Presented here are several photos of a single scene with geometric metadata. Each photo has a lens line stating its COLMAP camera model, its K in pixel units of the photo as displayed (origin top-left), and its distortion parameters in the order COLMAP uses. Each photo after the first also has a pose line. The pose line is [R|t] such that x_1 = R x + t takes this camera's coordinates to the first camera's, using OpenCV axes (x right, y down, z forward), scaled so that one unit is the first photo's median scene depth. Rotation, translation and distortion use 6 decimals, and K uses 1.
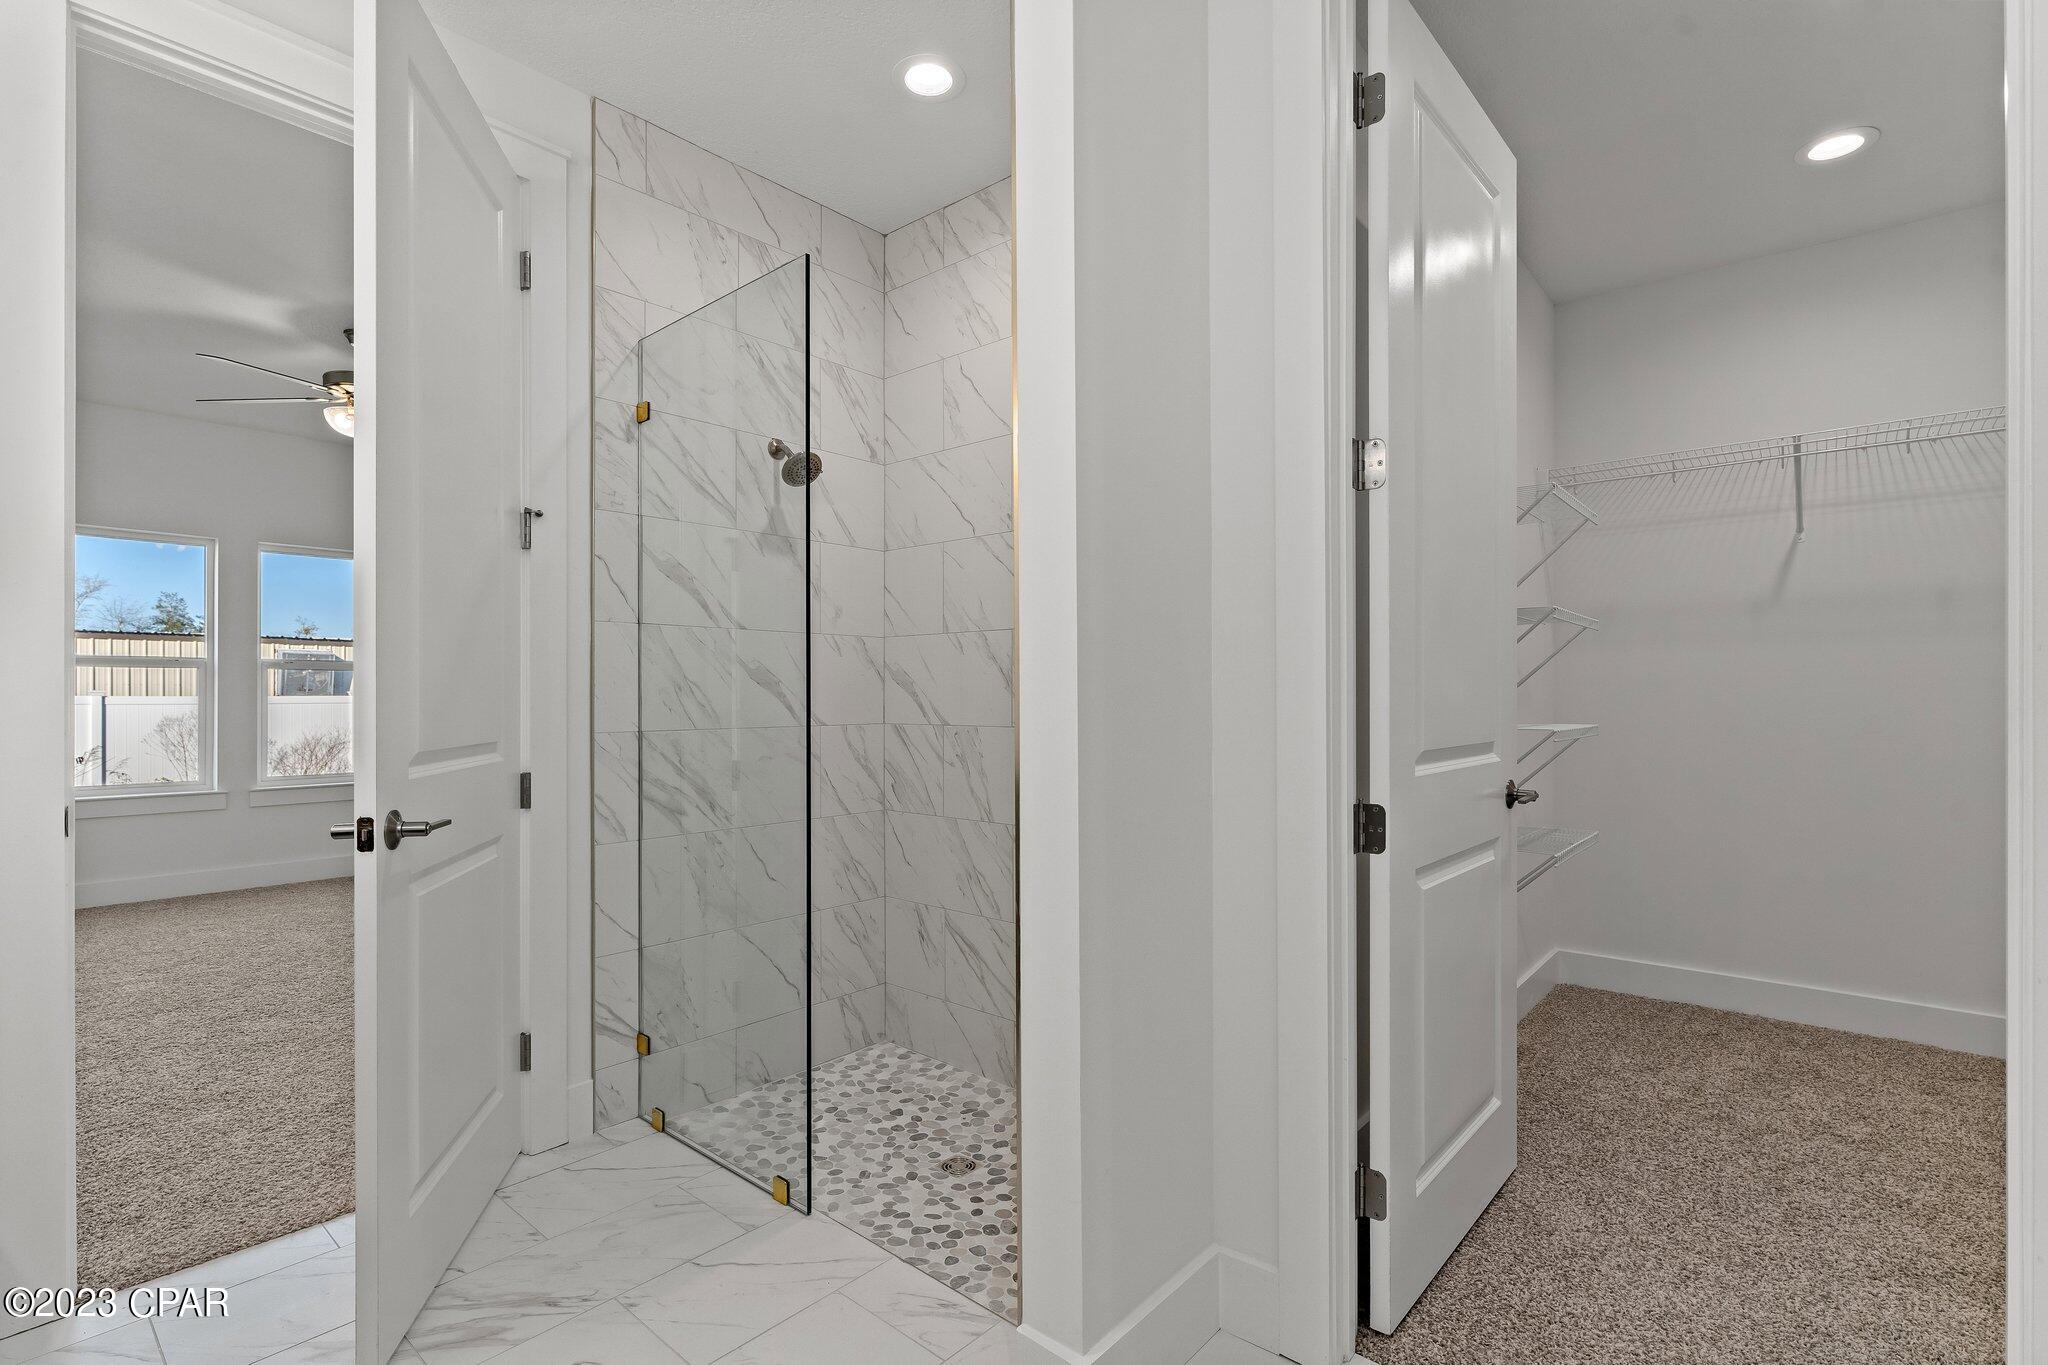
lens RADIAL K [[937.2, 0, 1028.8], [0, 937.2, 691.5], [0, 0, 1]] dist [-0.001233, -0.000047]
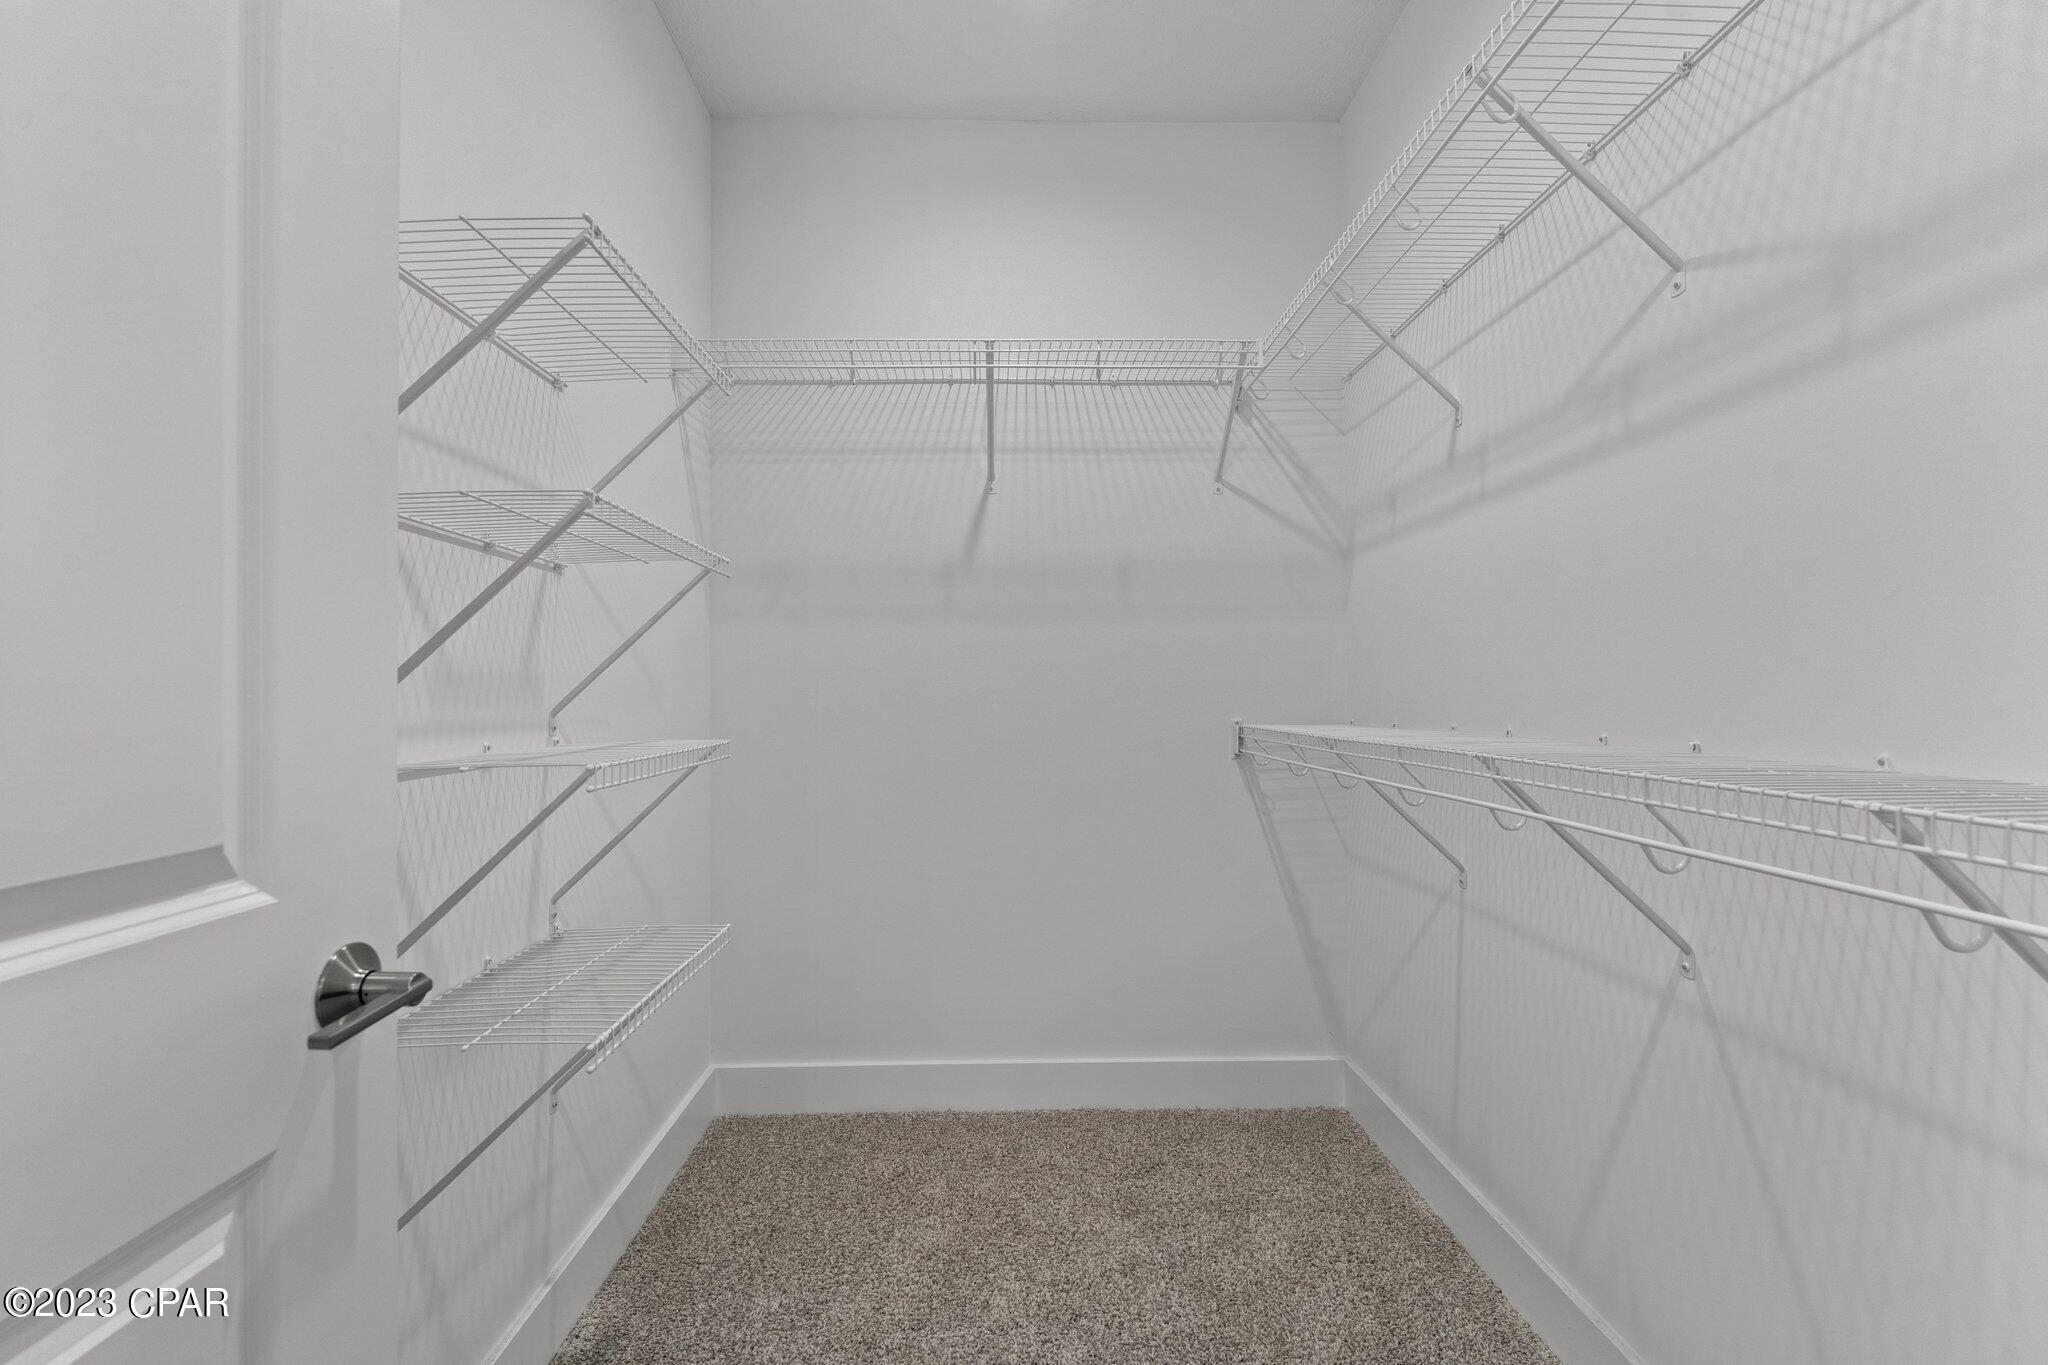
lens RADIAL K [[937.2, 0, 1028.8], [0, 937.2, 691.5], [0, 0, 1]] dist [-0.001233, -0.000047]
pose [[0.734076, -0.003137, 0.679060, 0.316444], [0.001247, 0.999994, 0.003271, 0.003251], [-0.679067, -0.001554, 0.734075, 0.406244]]
